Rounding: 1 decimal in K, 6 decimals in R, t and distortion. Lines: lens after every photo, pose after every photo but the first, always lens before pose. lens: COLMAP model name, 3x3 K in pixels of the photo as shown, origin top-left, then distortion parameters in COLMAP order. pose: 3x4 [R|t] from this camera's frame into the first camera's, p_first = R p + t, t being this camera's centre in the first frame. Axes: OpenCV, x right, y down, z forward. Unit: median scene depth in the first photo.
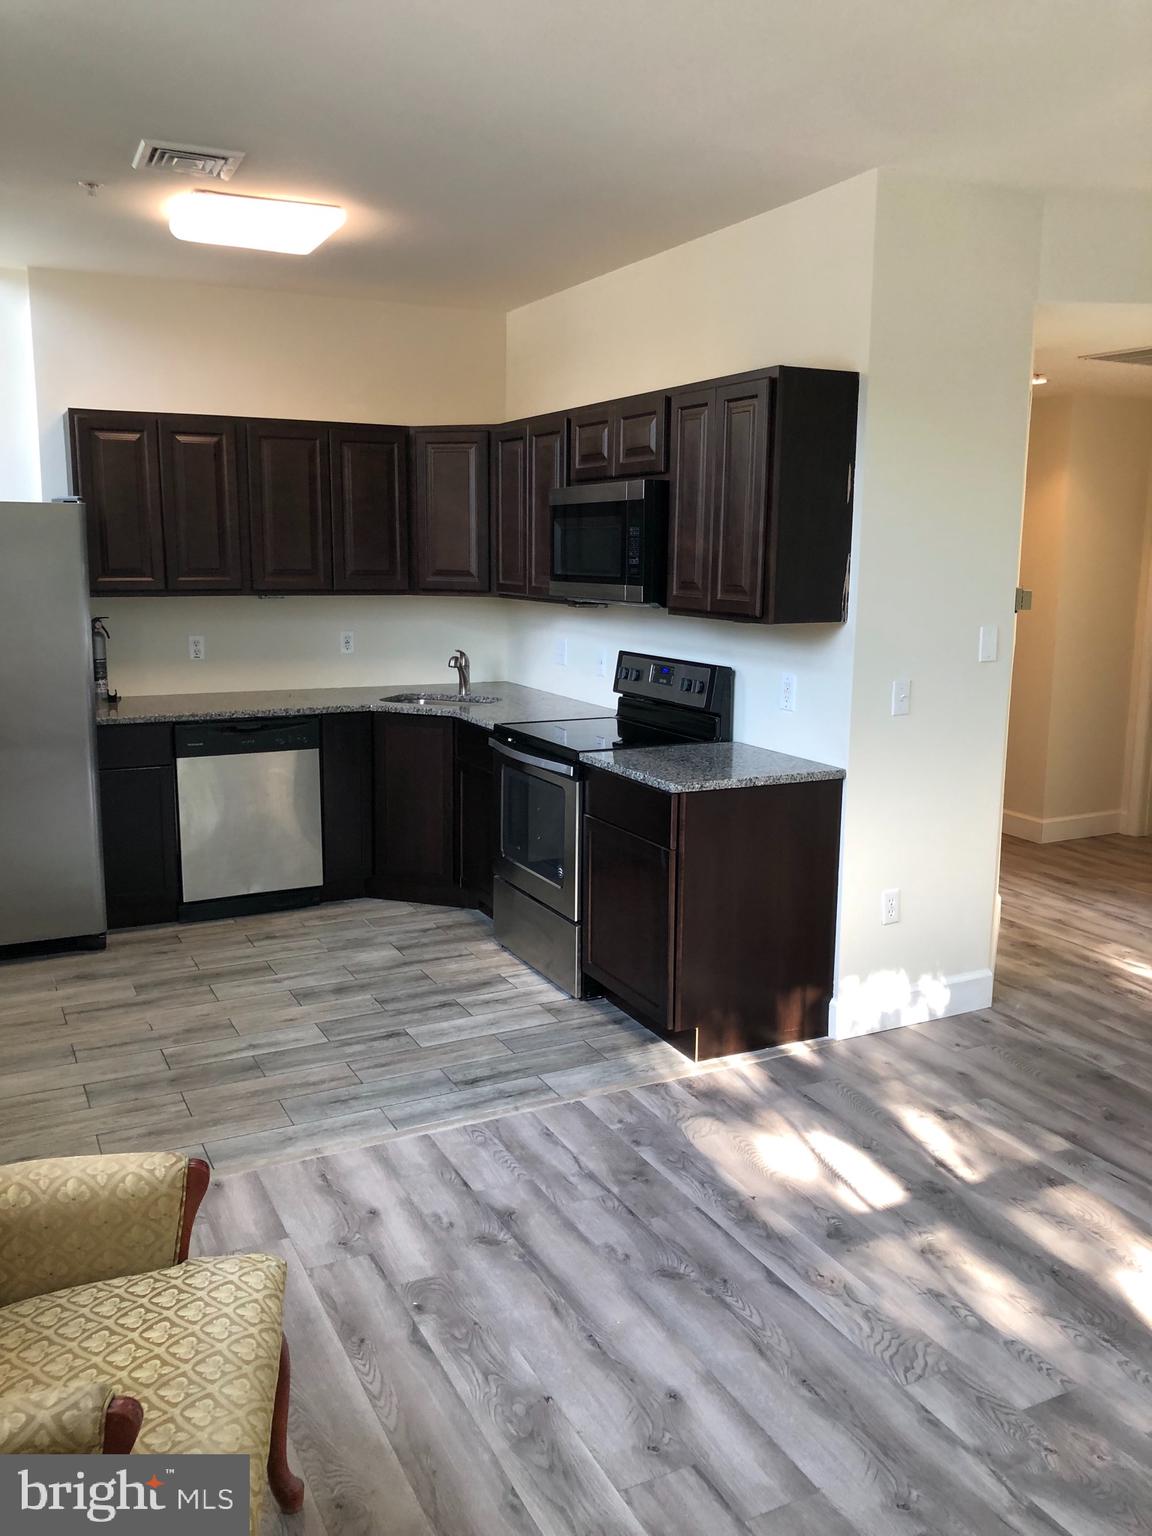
lens RADIAL K [[1257.8, 0, 577.3], [0, 1257.8, 761.1], [0, 0, 1]] dist [0.023791, -0.008546]
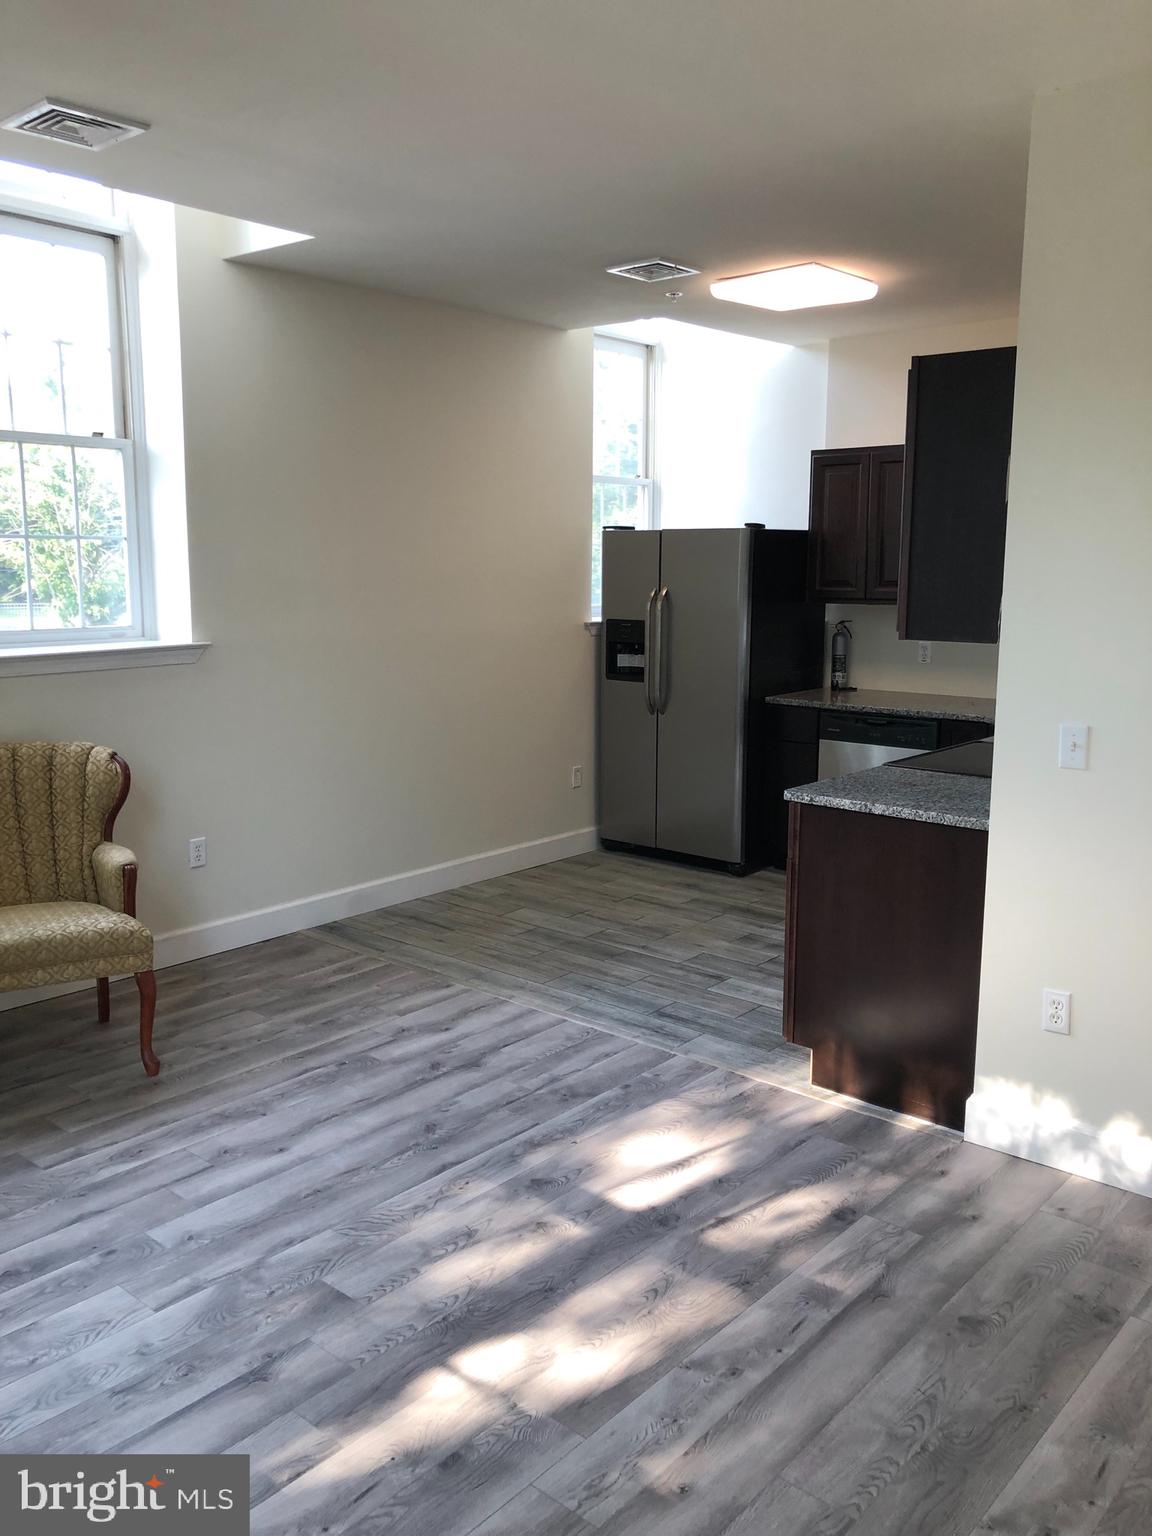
lens RADIAL K [[1257.8, 0, 591.6], [0, 1257.8, 751.6], [0, 0, 1]] dist [0.023791, -0.008546]
pose [[0.392127, 0.136162, -0.909778, 0.885223], [-0.159875, 0.984022, 0.078365, -0.063202], [0.905912, 0.114722, 0.407631, 0.423146]]
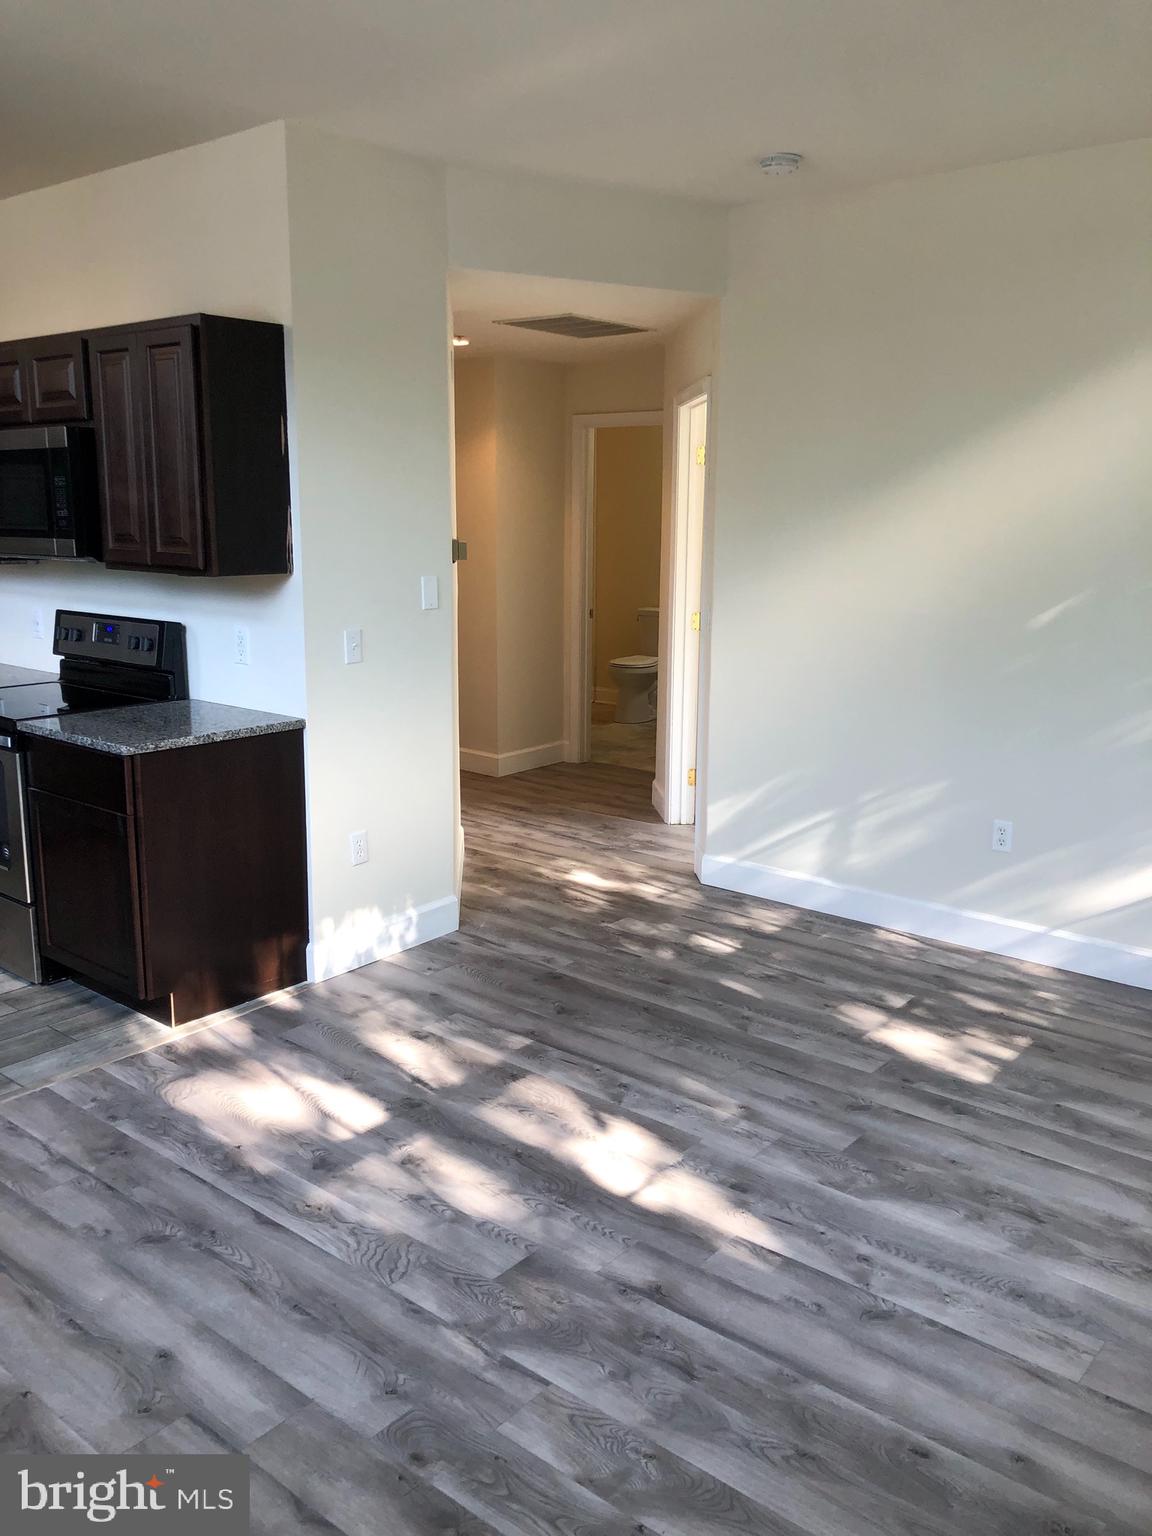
lens RADIAL K [[1257.8, 0, 574.6], [0, 1257.8, 754.0], [0, 0, 1]] dist [0.023791, -0.008546]
pose [[0.916049, -0.081911, 0.392612, 0.012028], [0.070209, 0.996557, 0.044099, 0.005763], [-0.394873, -0.012832, 0.918646, -0.023073]]
